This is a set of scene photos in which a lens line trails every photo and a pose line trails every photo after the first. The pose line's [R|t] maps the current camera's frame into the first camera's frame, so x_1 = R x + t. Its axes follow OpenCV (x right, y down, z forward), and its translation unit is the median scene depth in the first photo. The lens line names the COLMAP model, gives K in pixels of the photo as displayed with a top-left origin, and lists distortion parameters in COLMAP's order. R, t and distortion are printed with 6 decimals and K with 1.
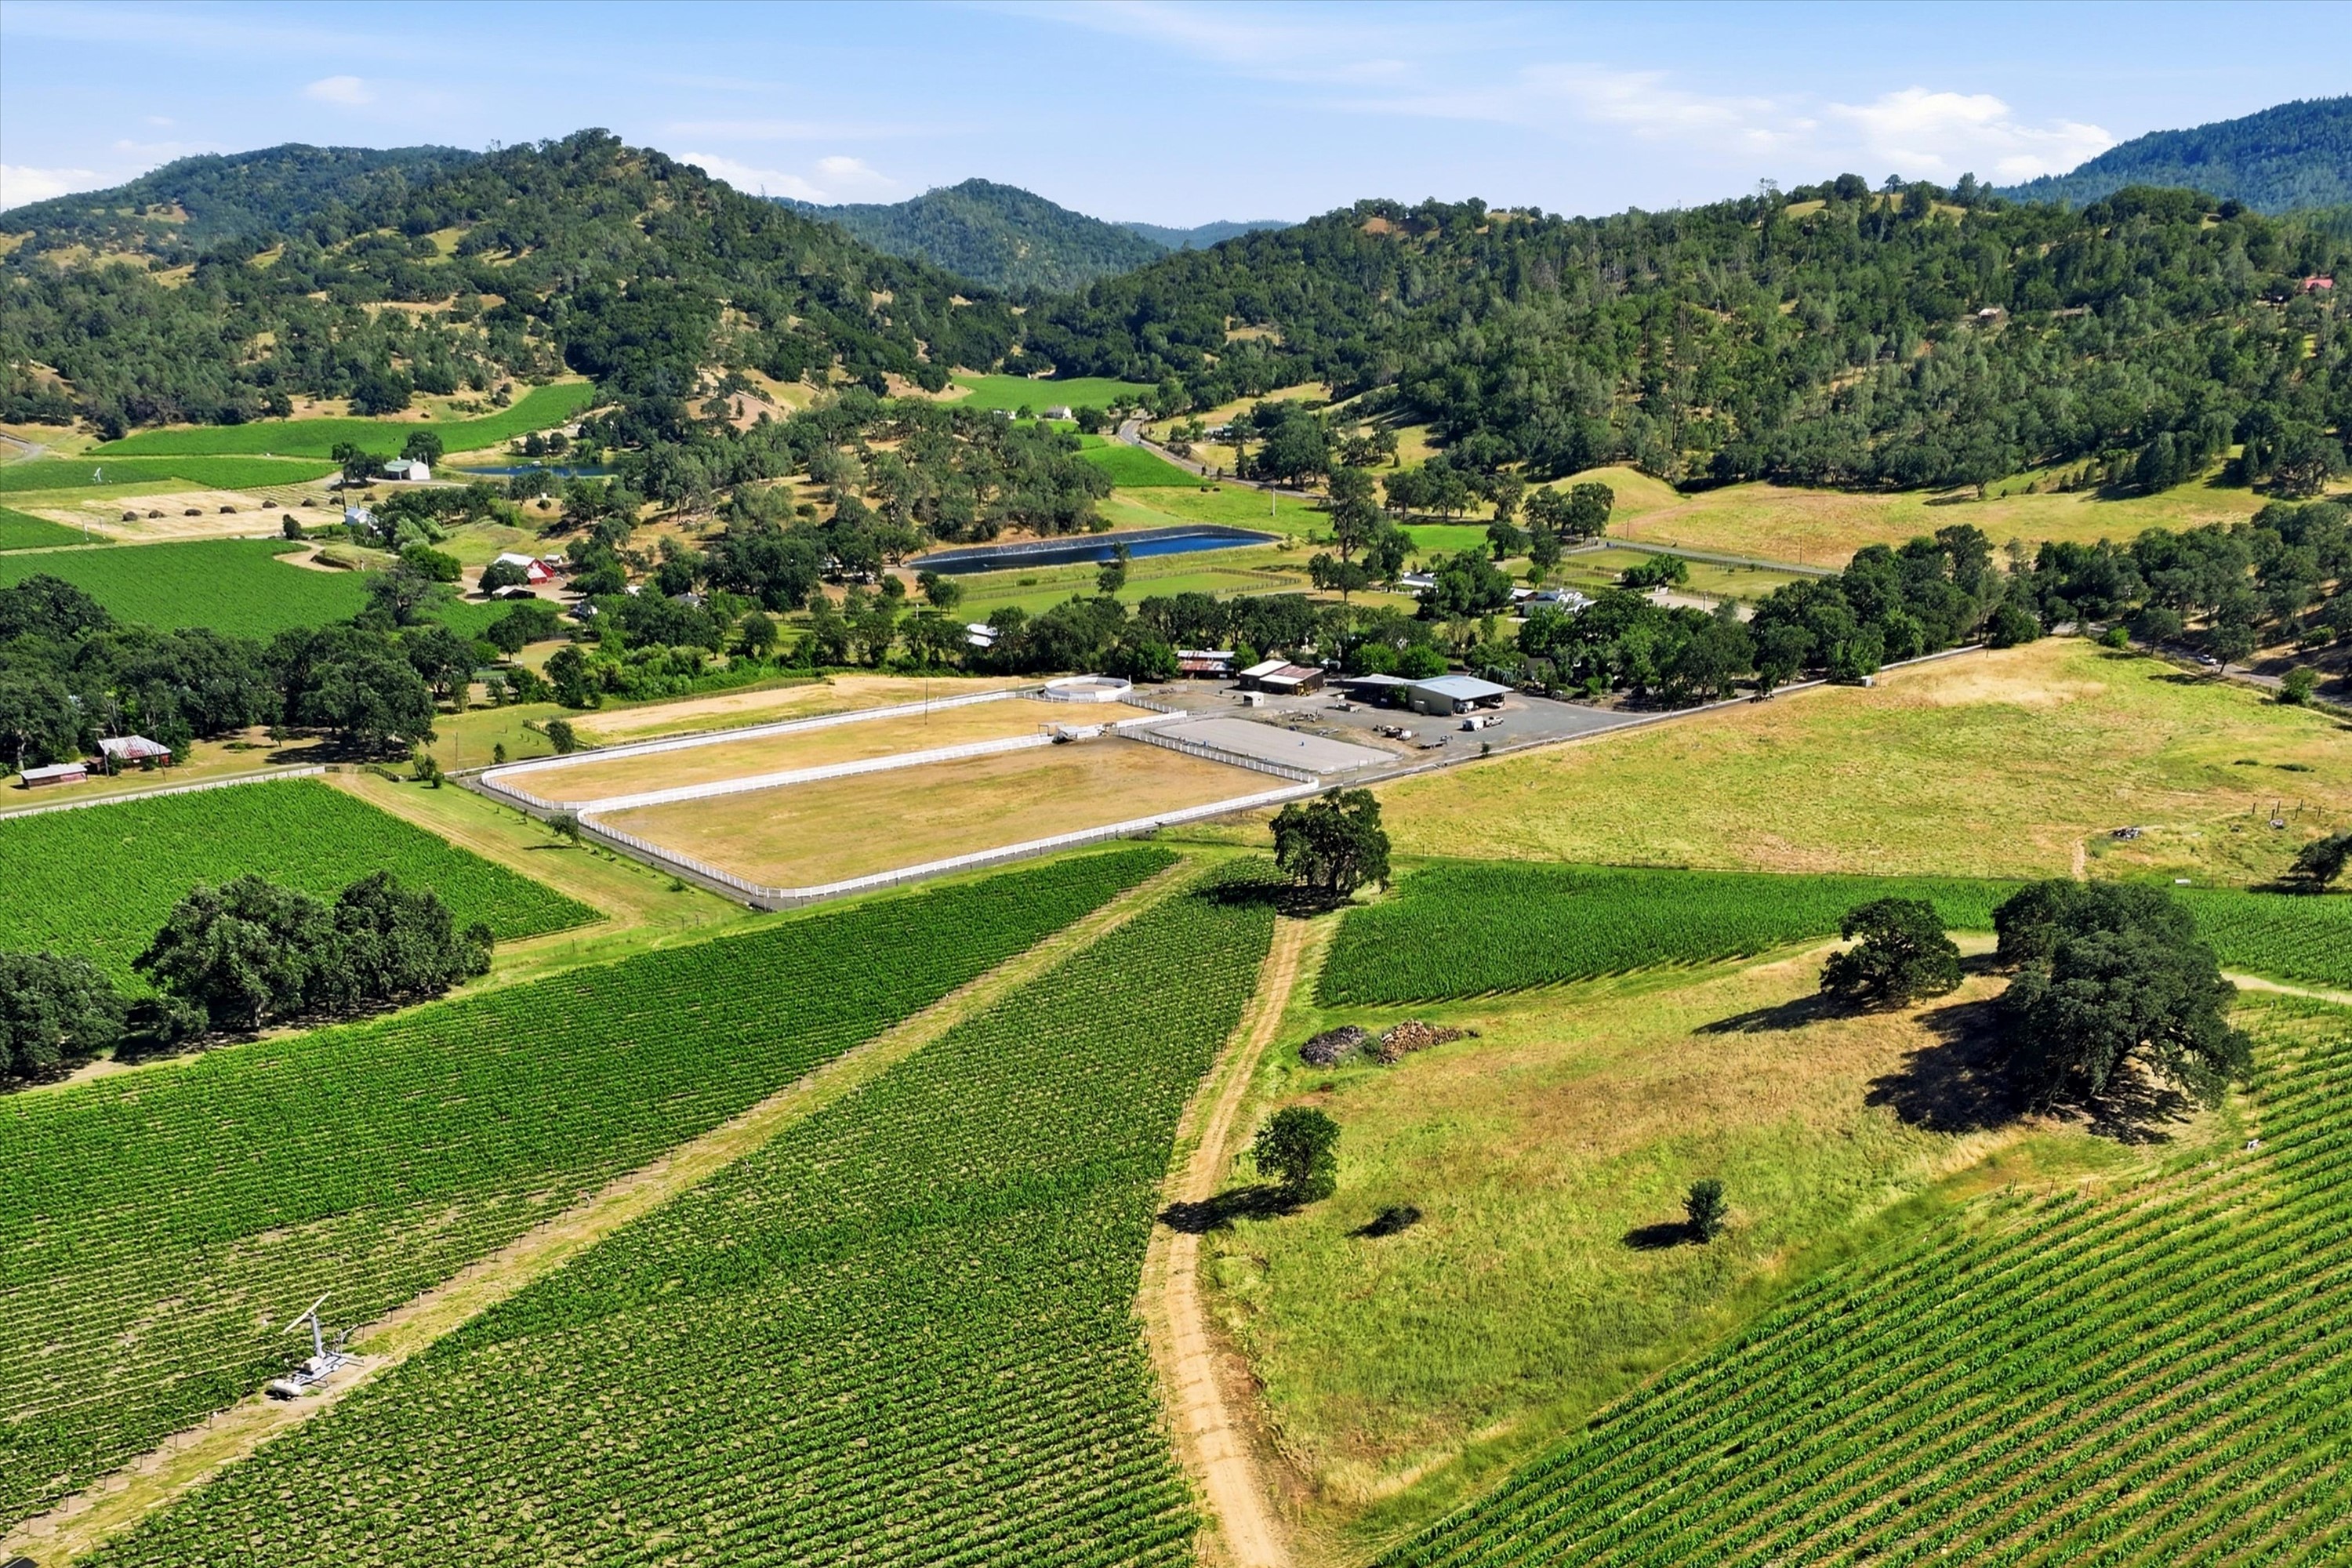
lens RADIAL K [[2810.6, 0, 1176.0], [0, 2810.6, 784.0], [0, 0, 1]] dist [0.039633, -0.002528]
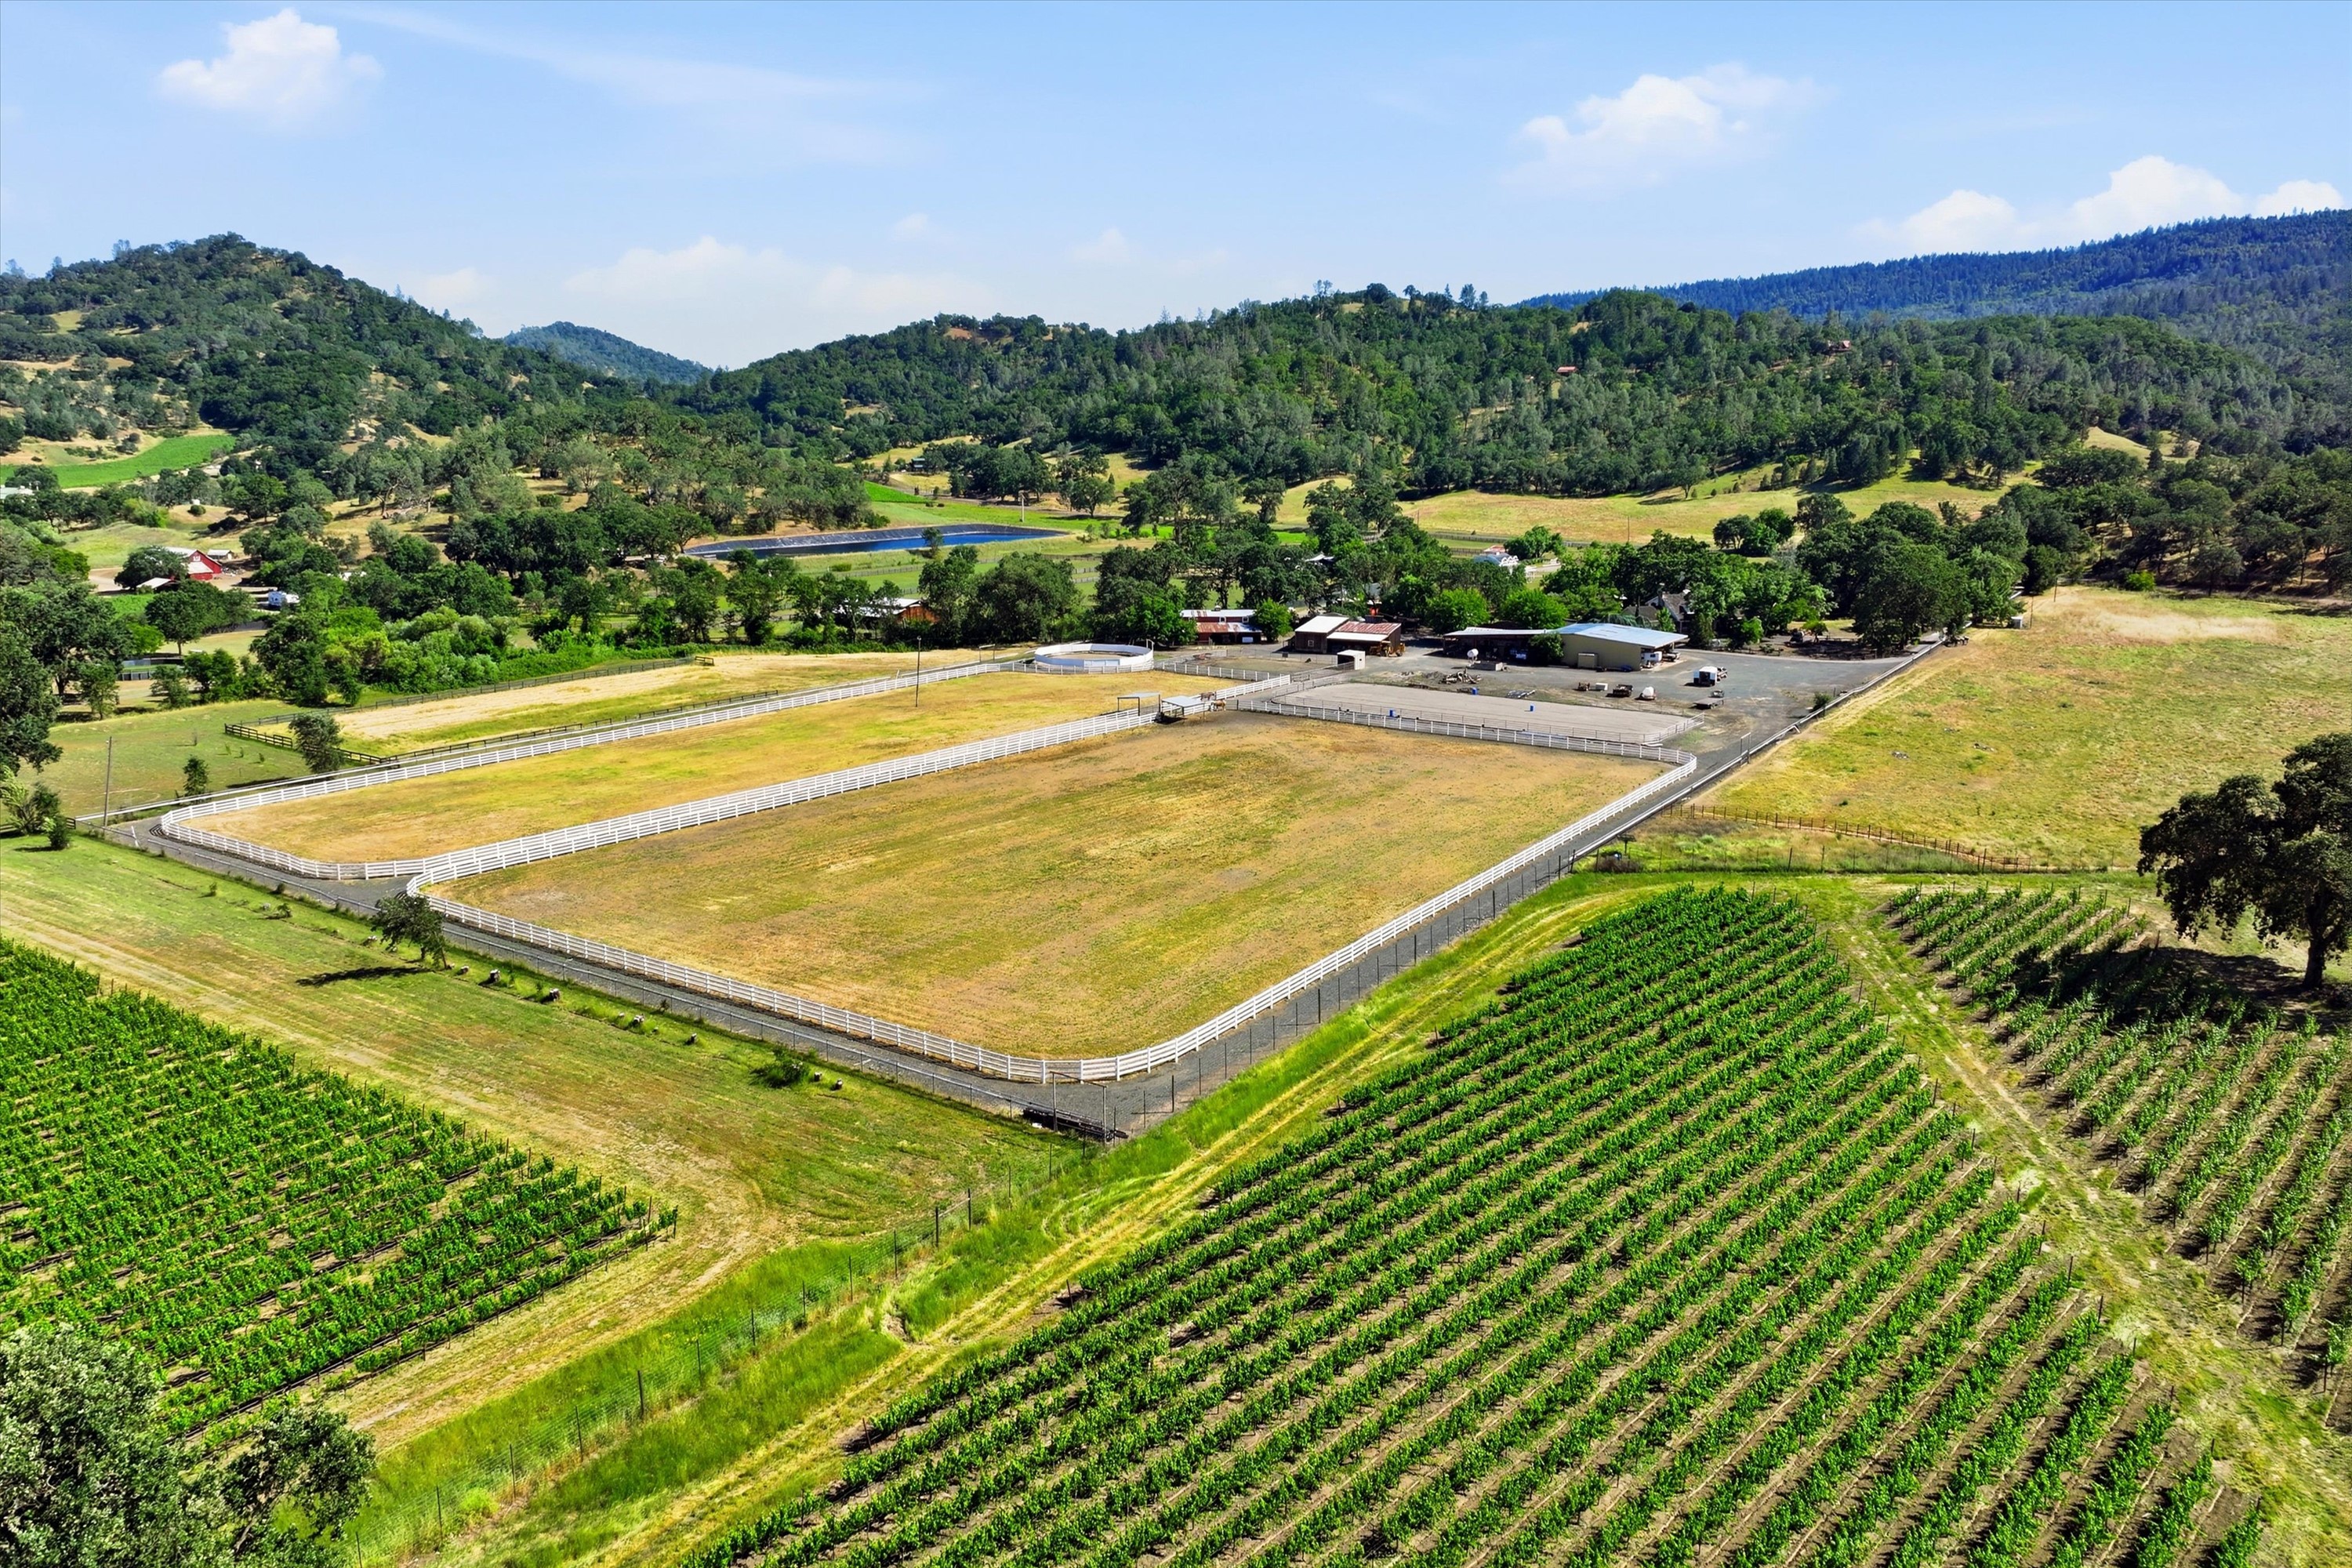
lens RADIAL K [[1663.0, 0, 1177.8], [0, 1663.0, 533.5], [0, 0, 1]] dist [0.001056, 0.021737]
pose [[0.940820, 0.005561, 0.338860, -0.113860], [0.047309, 0.987921, -0.147561, -0.000484], [-0.335587, 0.154859, 0.929193, 0.419093]]
